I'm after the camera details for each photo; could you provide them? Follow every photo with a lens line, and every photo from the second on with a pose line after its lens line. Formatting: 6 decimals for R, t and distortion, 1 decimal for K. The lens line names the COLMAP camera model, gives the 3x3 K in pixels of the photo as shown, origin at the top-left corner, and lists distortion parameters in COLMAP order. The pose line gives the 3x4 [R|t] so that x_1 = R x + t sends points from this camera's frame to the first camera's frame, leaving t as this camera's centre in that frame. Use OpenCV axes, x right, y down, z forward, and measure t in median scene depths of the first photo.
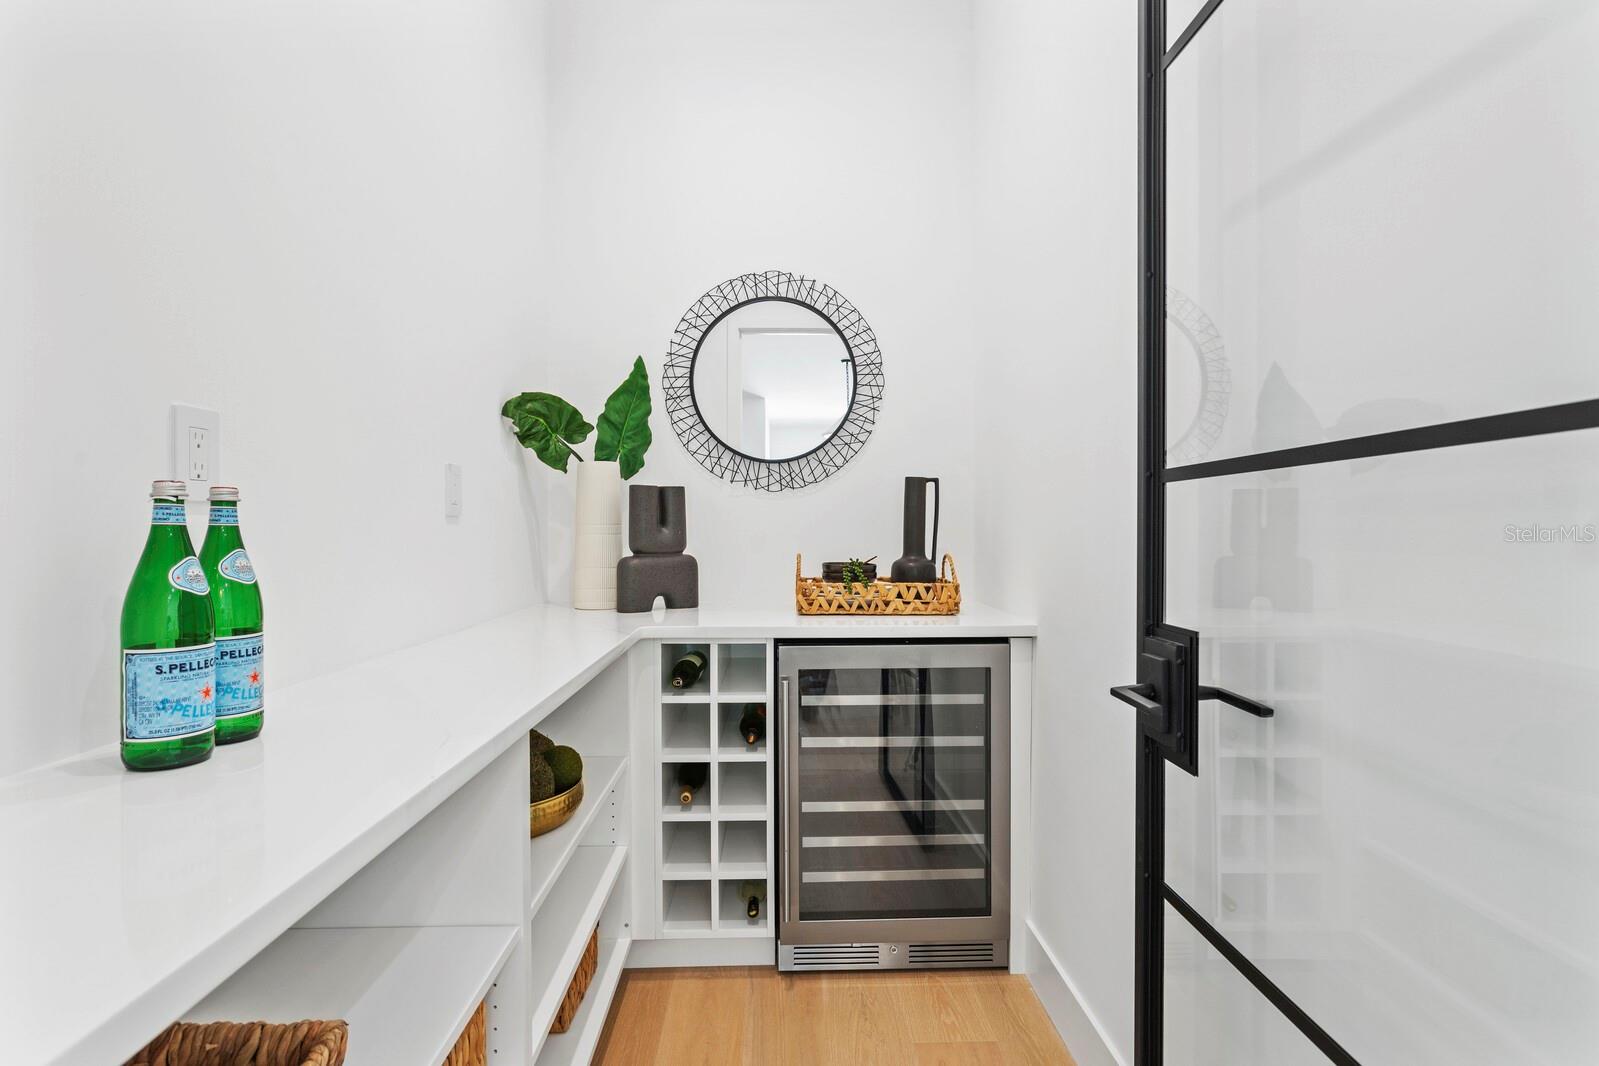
lens RADIAL K [[791.6, 0, 806.3], [0, 791.6, 533.2], [0, 0, 1]] dist [-0.002252, 0.000057]
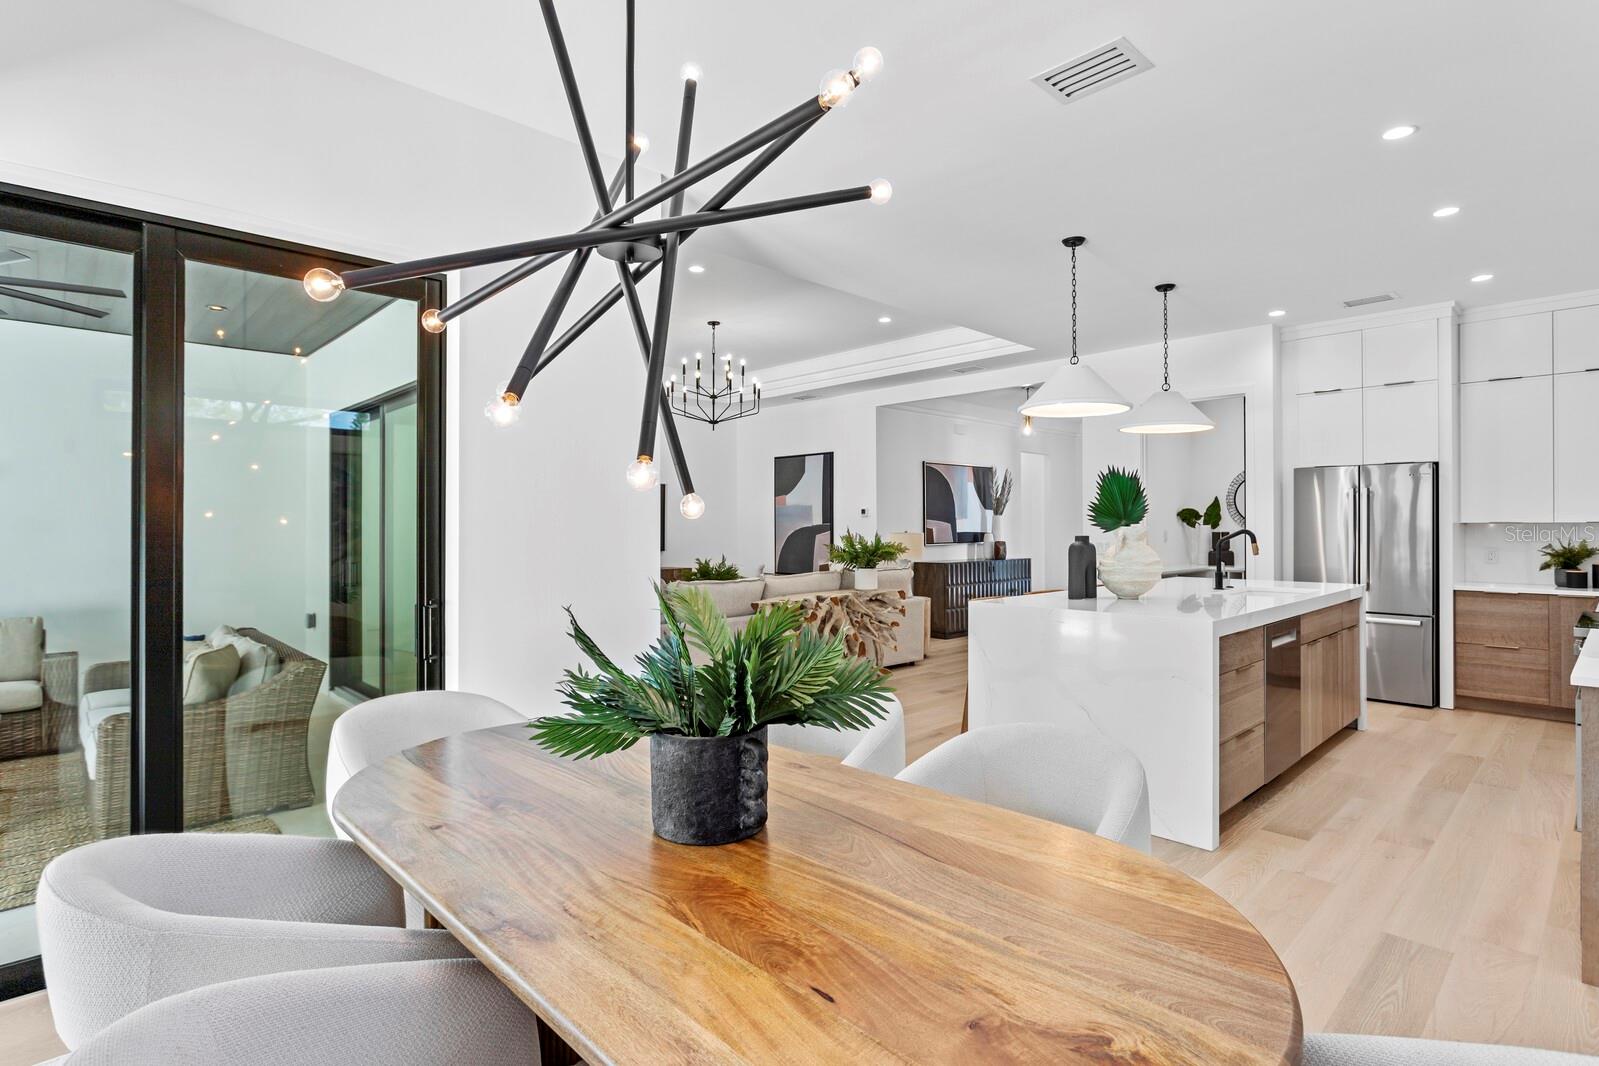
lens RADIAL K [[789.3, 0, 797.3], [0, 789.3, 523.1], [0, 0, 1]] dist [-0.007030, 0.000328]
pose [[0.662134, -0.003674, -0.749377, 1.302394], [-0.002269, 0.999974, -0.006908, -0.073152], [0.749382, 0.006274, 0.662108, -3.020065]]
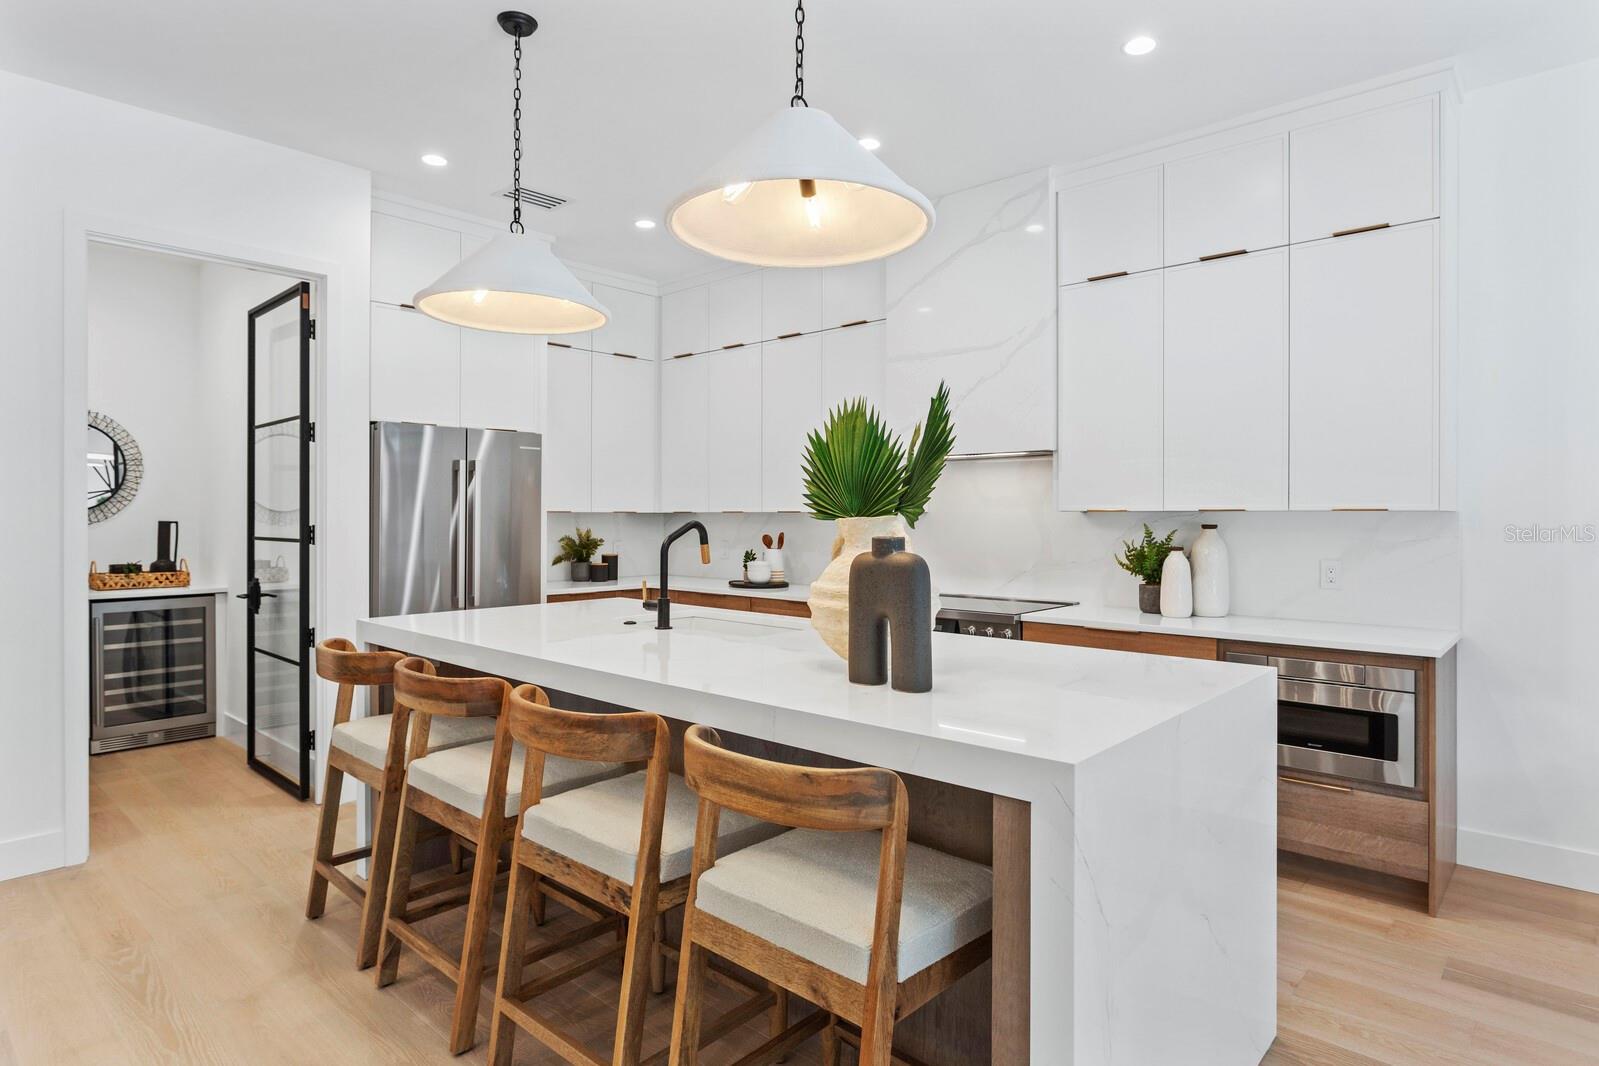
lens RADIAL K [[878.9, 0, 808.0], [0, 878.9, 518.0], [0, 0, 1]] dist [-0.015874, 0.000817]
pose [[0.693960, -0.000989, 0.720013, -0.340955], [0.001760, 0.999998, -0.000323, -0.078127], [-0.720012, 0.001491, 0.693960, -1.821017]]
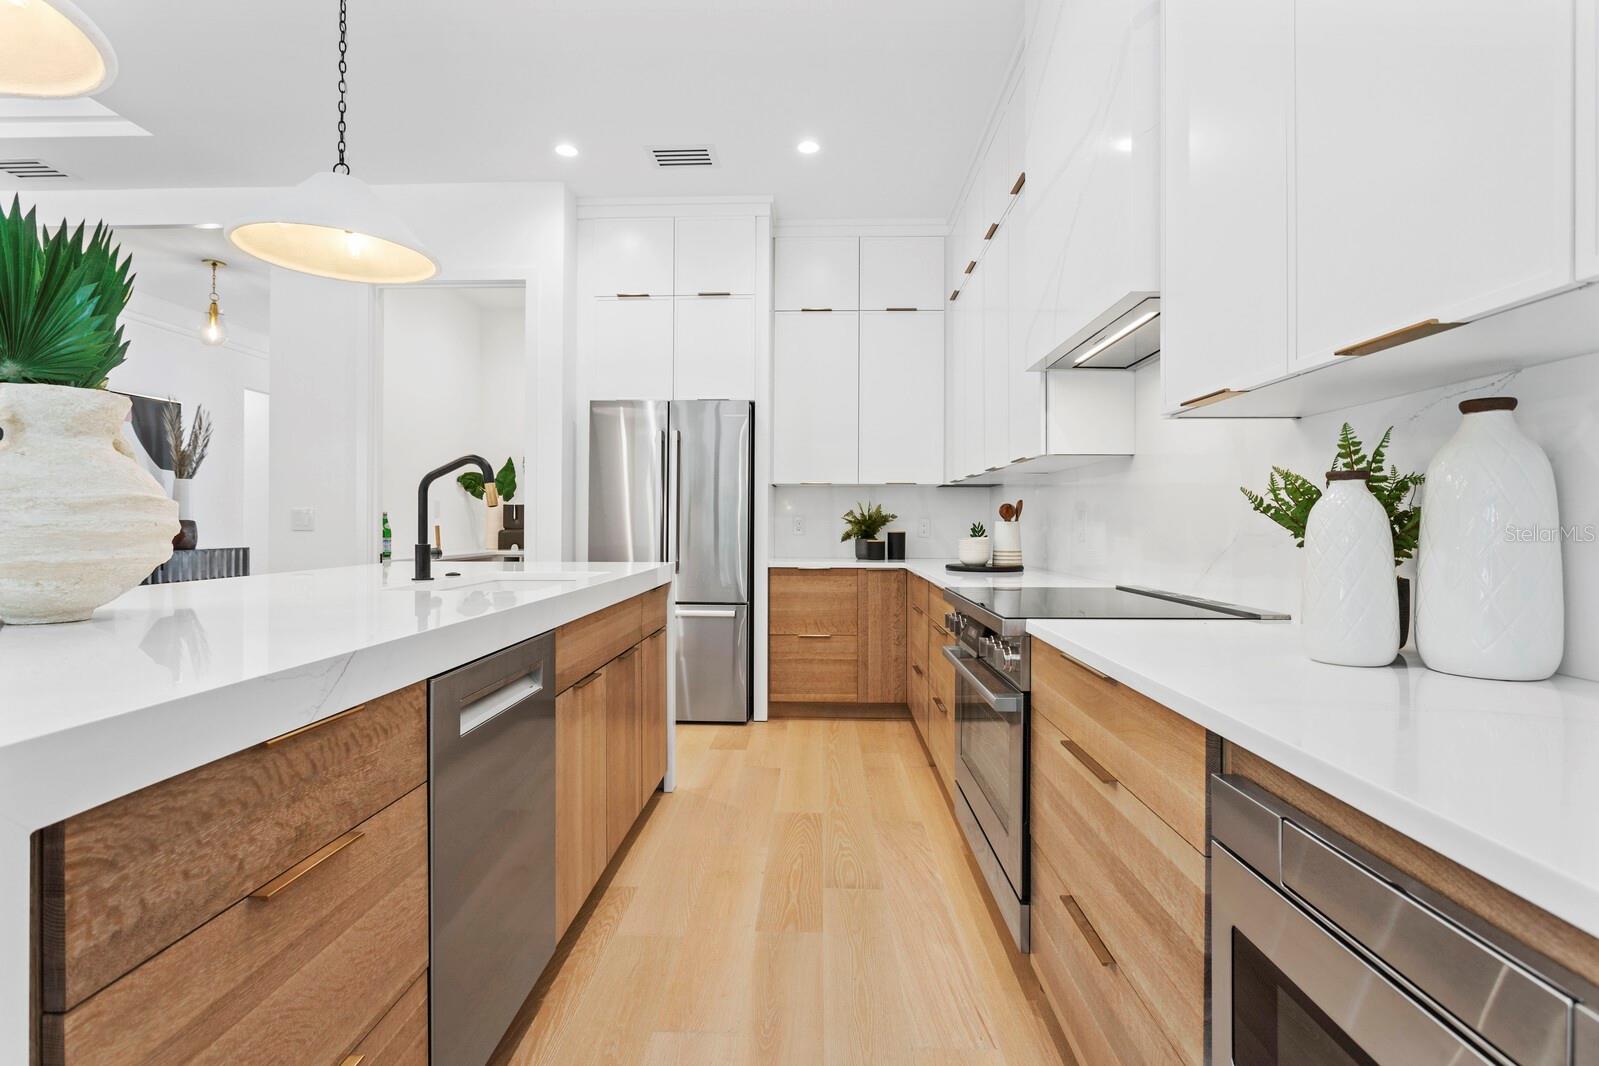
lens RADIAL K [[789.3, 0, 797.3], [0, 789.3, 523.1], [0, 0, 1]] dist [-0.007030, 0.000328]
pose [[0.997804, 0.002218, -0.066205, 1.009925], [-0.002632, 0.999978, -0.006166, 0.020397], [0.066190, 0.006326, 0.997787, -1.735210]]
